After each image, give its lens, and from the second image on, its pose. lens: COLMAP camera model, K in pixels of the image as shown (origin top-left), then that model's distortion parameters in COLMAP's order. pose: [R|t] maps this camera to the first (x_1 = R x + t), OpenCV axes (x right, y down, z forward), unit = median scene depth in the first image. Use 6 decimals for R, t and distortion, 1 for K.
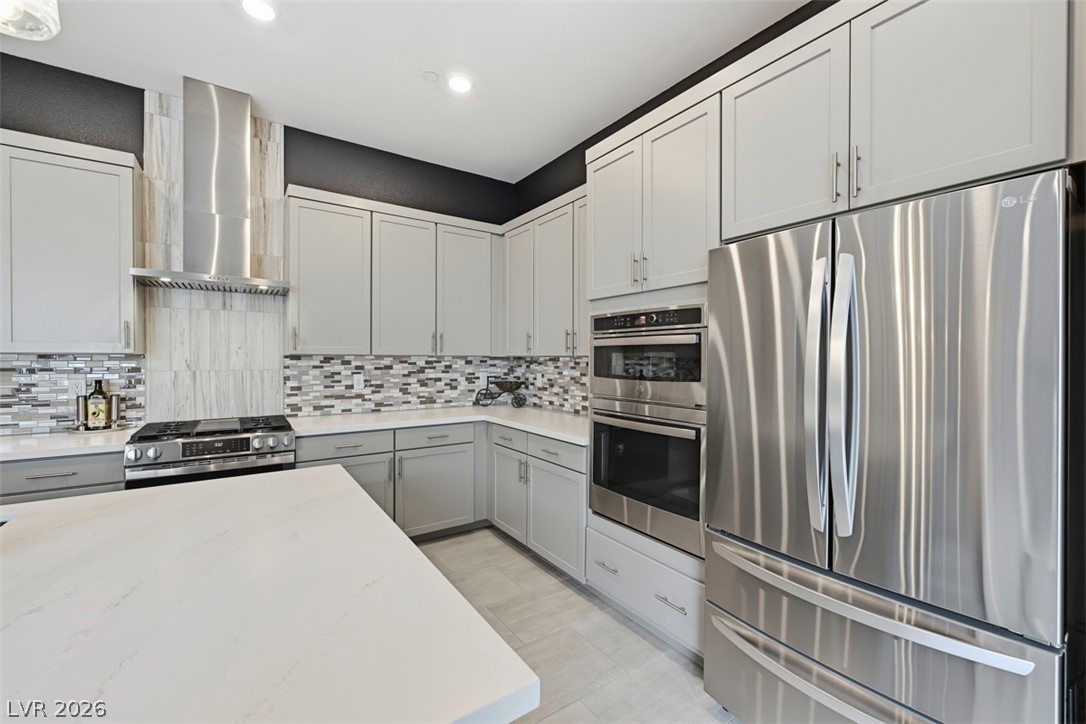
lens RADIAL K [[448.2, 0, 542.4], [0, 448.2, 361.5], [0, 0, 1]] dist [-0.000939, 0.000021]
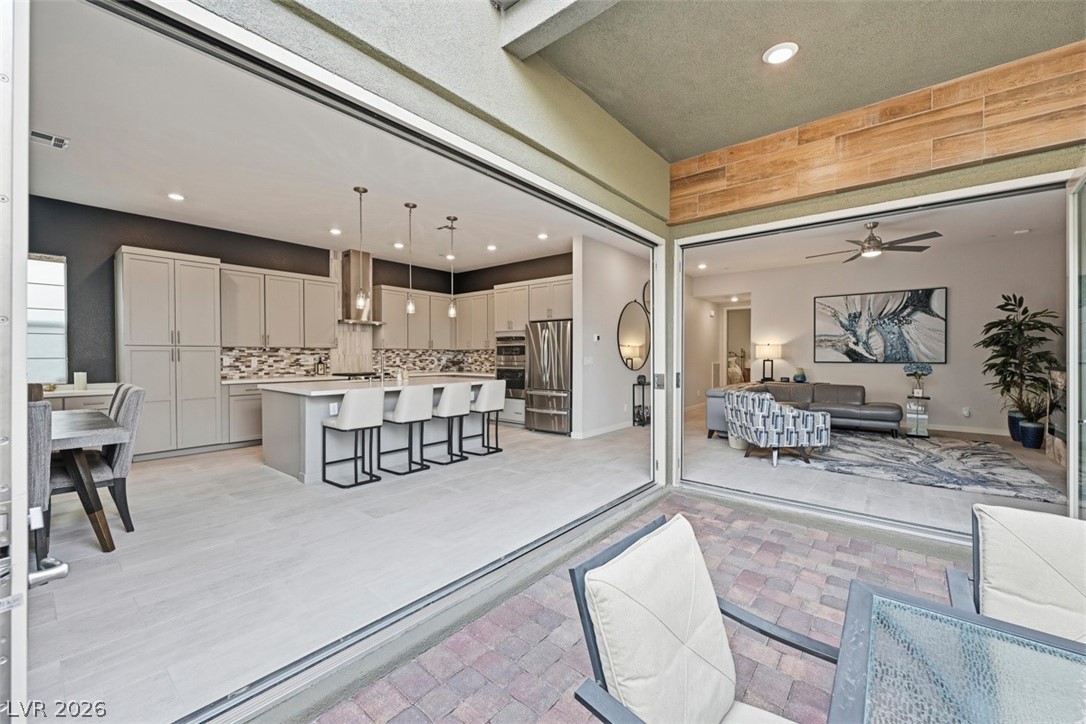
lens RADIAL K [[429.7, 0, 544.4], [0, 429.7, 359.0], [0, 0, 1]] dist [-0.001100, -0.000075]
pose [[0.960606, -0.004599, 0.277875, -0.288813], [0.004738, 0.999989, 0.000173, 0.042340], [-0.277873, 0.001150, 0.960617, -1.440223]]
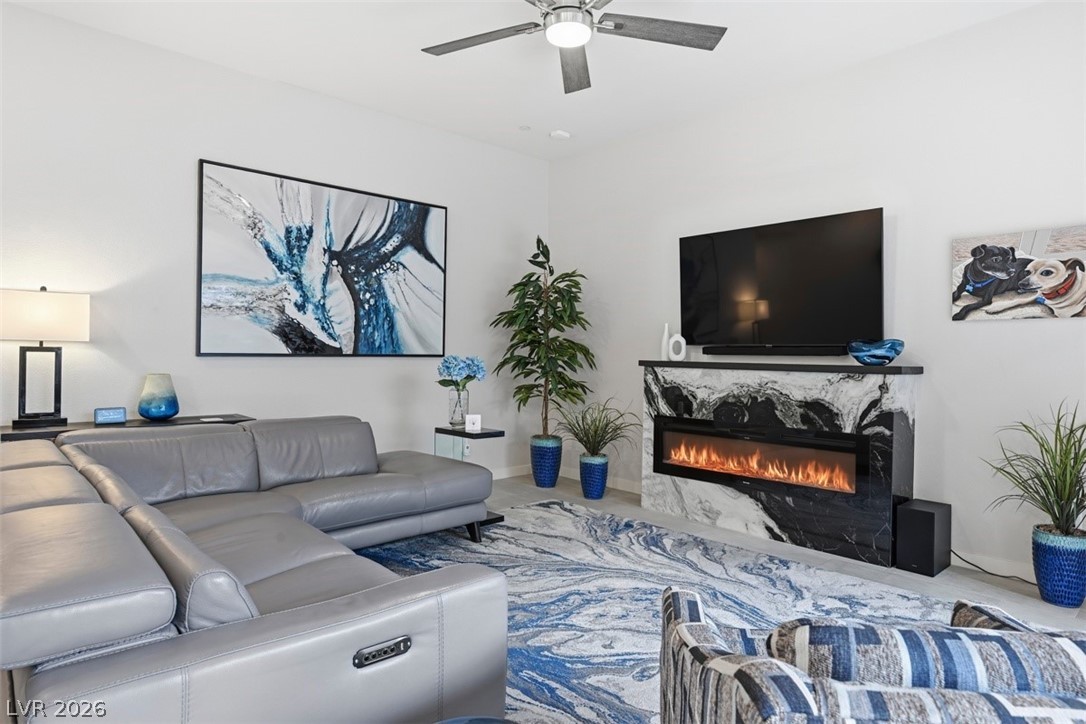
lens RADIAL K [[617.6, 0, 542.9], [0, 617.6, 354.4], [0, 0, 1]] dist [-0.003926, -0.000678]
pose [[-0.139905, -0.008282, 0.990130, 0.565281], [-0.004651, 0.999959, 0.007707, 0.054116], [-0.990154, -0.003527, -0.139938, -0.087301]]
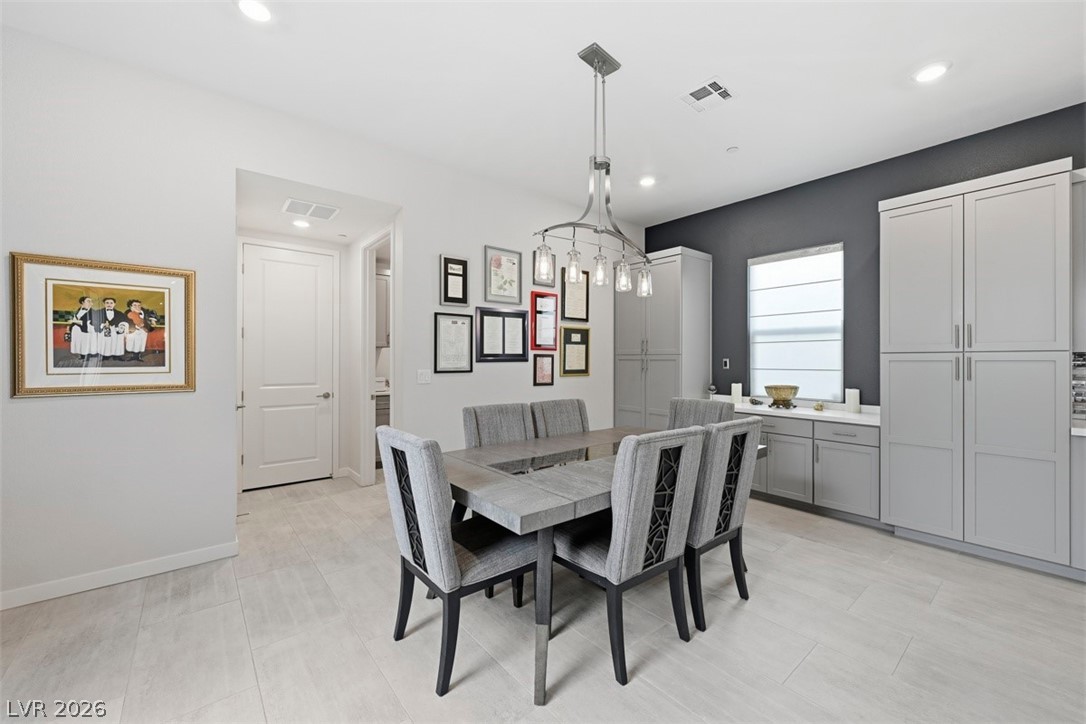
lens RADIAL K [[429.7, 0, 544.4], [0, 429.7, 359.0], [0, 0, 1]] dist [-0.001100, -0.000075]
pose [[0.093908, -0.003336, -0.995575, -0.366005], [-0.010593, 0.999934, -0.004350, 0.016631], [0.995524, 0.010954, 0.093867, -0.542026]]
